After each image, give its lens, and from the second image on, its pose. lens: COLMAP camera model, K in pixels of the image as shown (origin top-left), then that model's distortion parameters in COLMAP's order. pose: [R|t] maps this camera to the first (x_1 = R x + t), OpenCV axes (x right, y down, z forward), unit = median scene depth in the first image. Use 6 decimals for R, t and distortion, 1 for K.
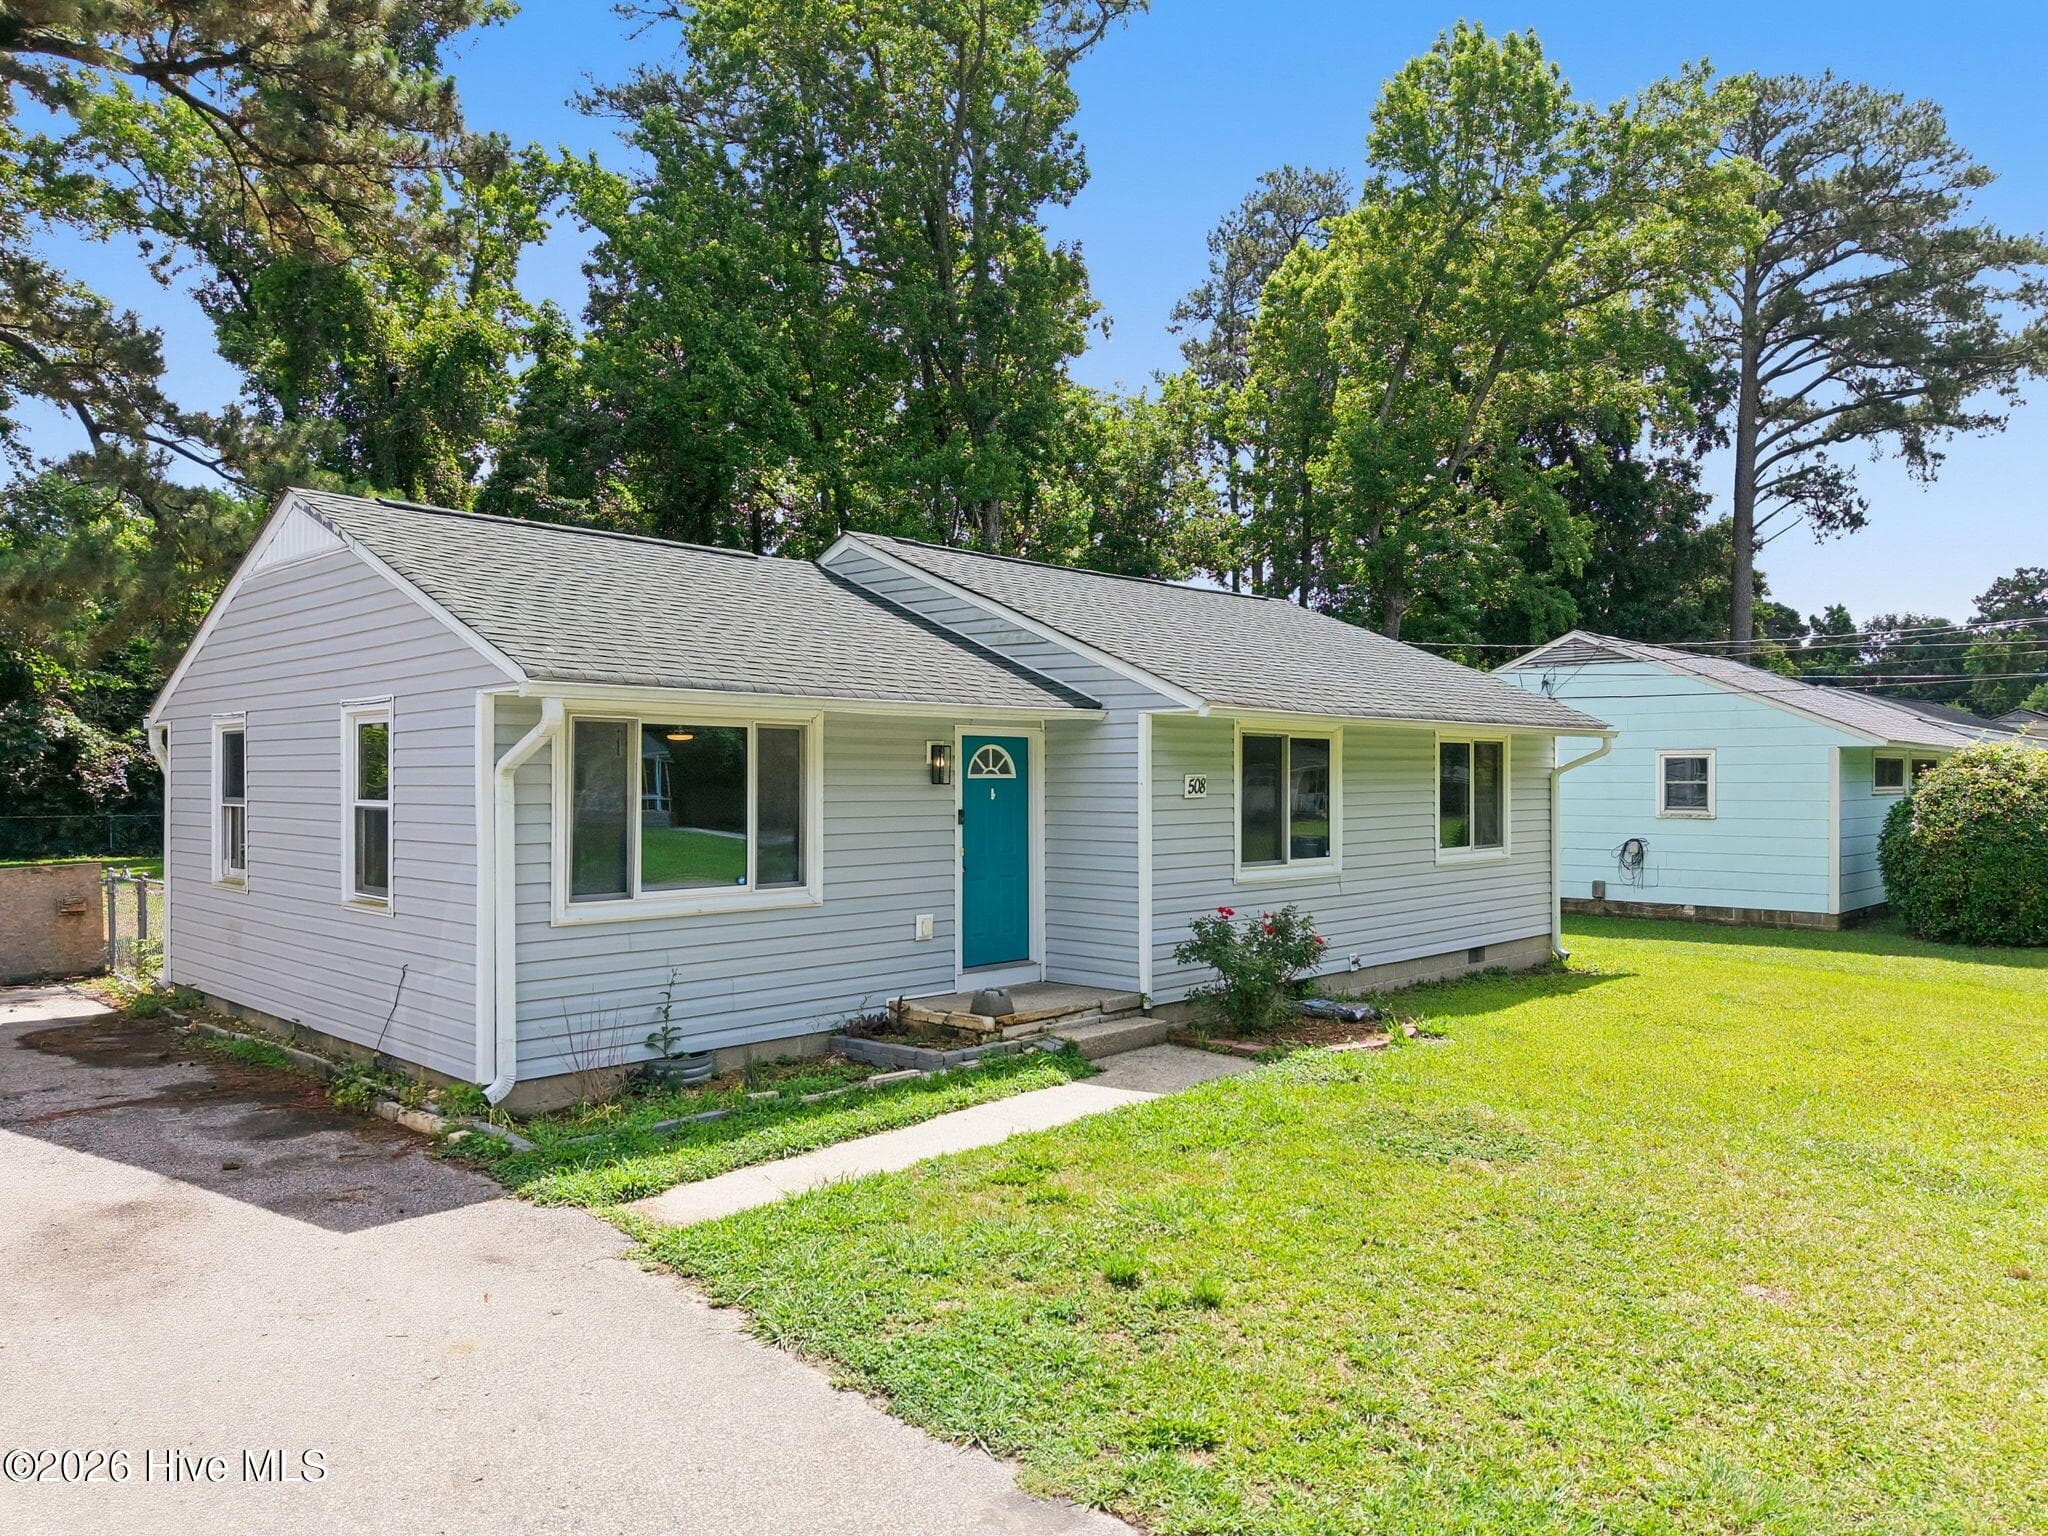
lens RADIAL K [[1451.0, 0, 1024.0], [0, 1451.0, 768.0], [0, 0, 1]] dist [-0.012339, -0.004571]
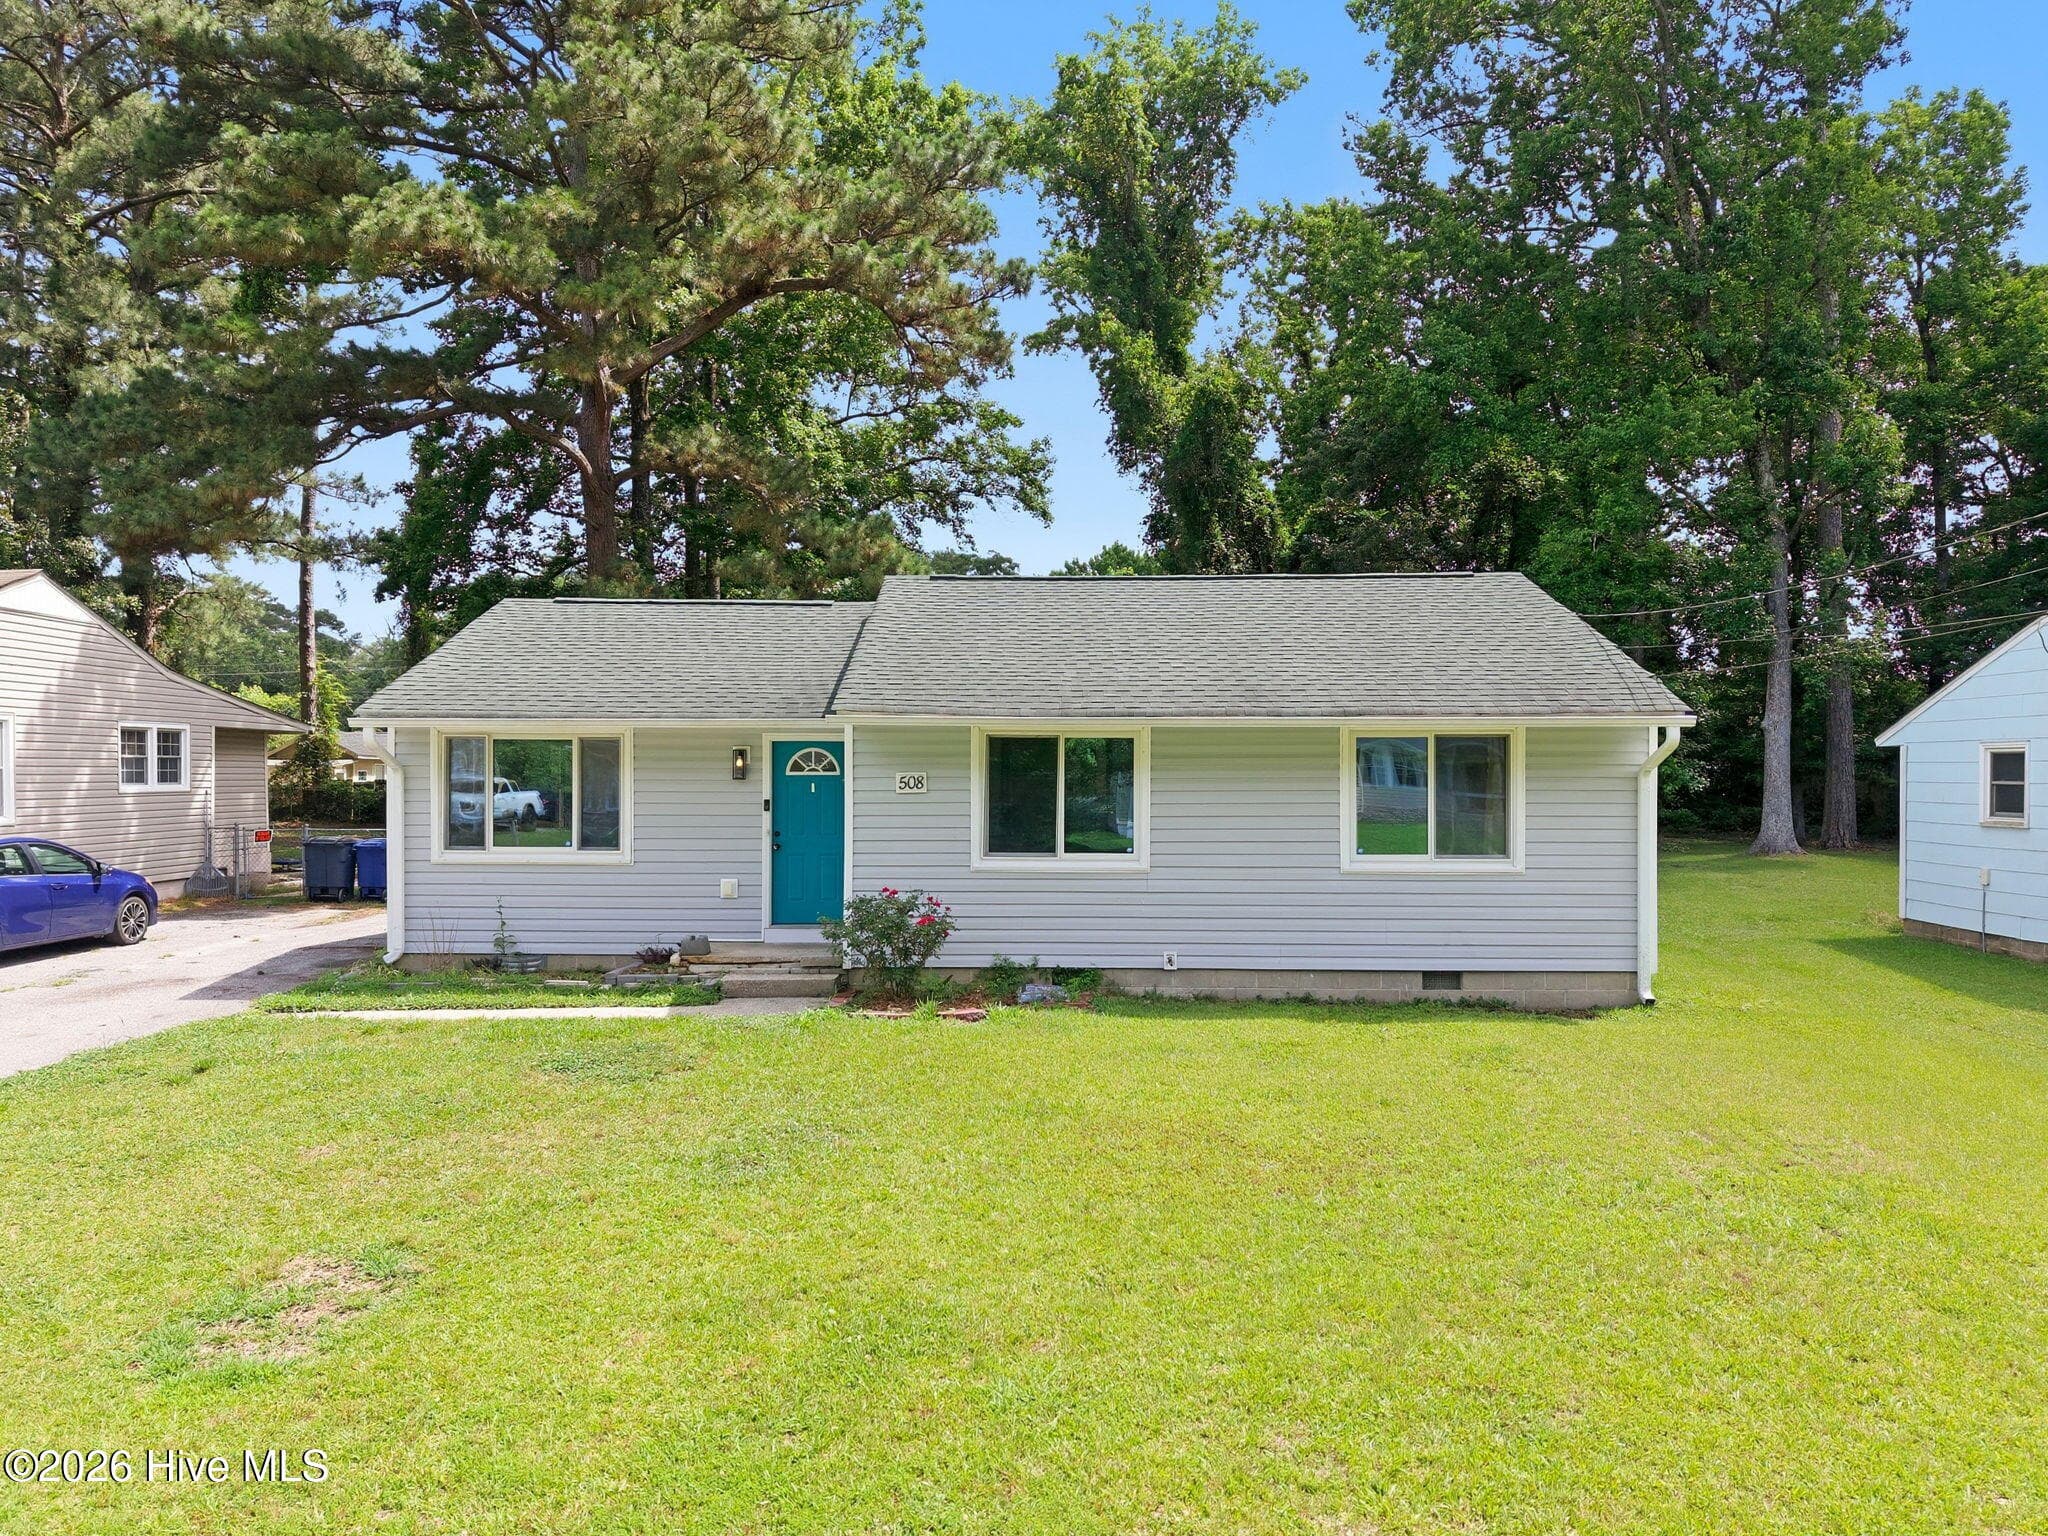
lens RADIAL K [[1451.0, 0, 1024.0], [0, 1451.0, 768.0], [0, 0, 1]] dist [-0.012339, -0.004571]
pose [[0.675097, 0.002228, -0.737725, 1.048465], [0.002948, 0.999979, 0.005719, -0.005449], [0.737723, -0.006036, 0.675077, 0.299783]]
